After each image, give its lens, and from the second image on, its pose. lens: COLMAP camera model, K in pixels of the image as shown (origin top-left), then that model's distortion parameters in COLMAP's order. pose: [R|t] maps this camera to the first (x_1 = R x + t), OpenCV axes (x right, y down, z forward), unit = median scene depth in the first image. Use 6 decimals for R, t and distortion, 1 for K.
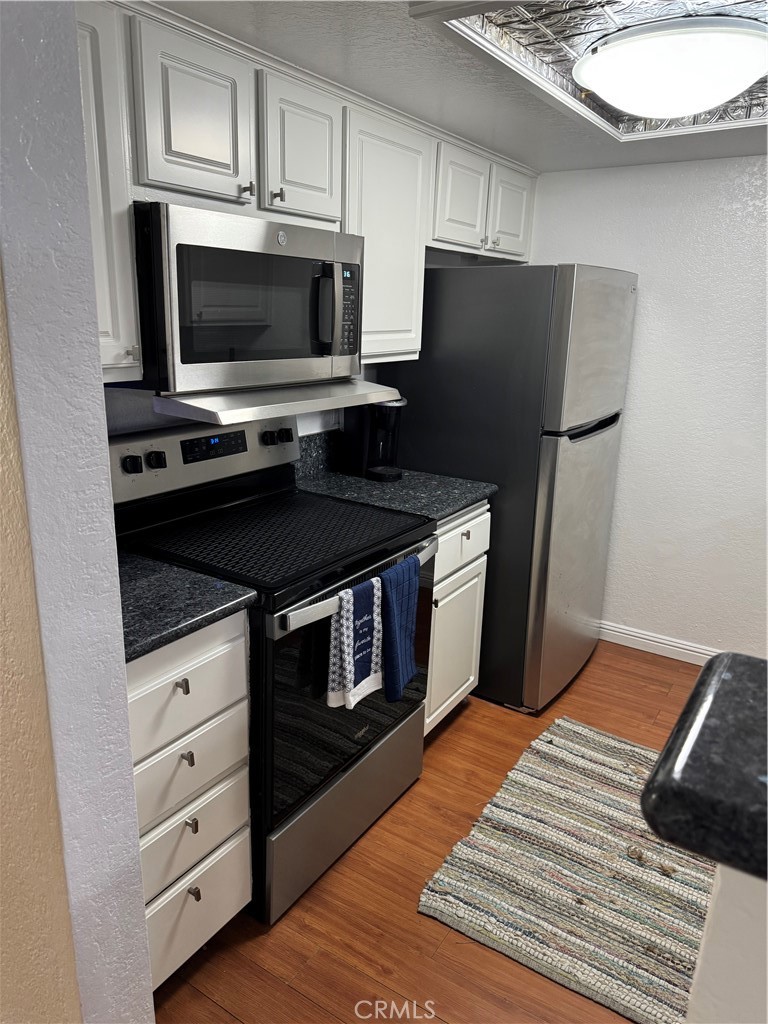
lens RADIAL K [[730.1, 0, 362.2], [0, 730.1, 506.8], [0, 0, 1]] dist [0.008635, -0.017936]
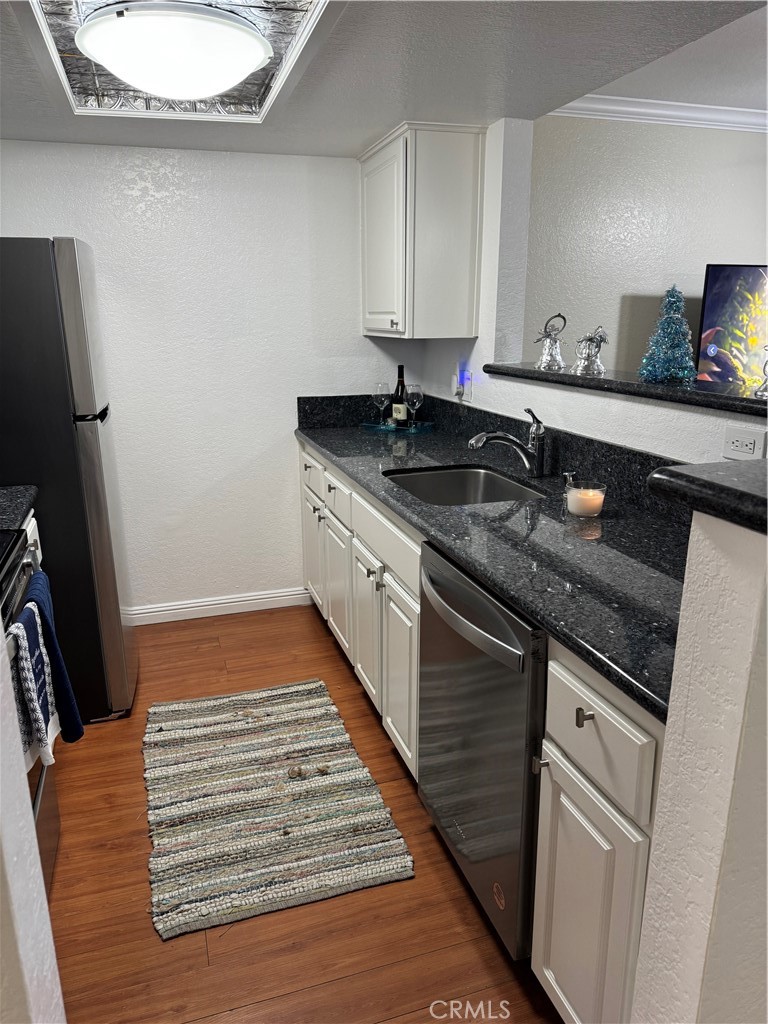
lens RADIAL K [[730.1, 0, 381.8], [0, 730.1, 511.7], [0, 0, 1]] dist [0.008635, -0.017936]
pose [[0.625479, -0.233098, 0.744608, -0.290974], [0.228041, 0.967275, 0.111246, -0.004590], [-0.746172, 0.100219, 0.658166, 0.132621]]
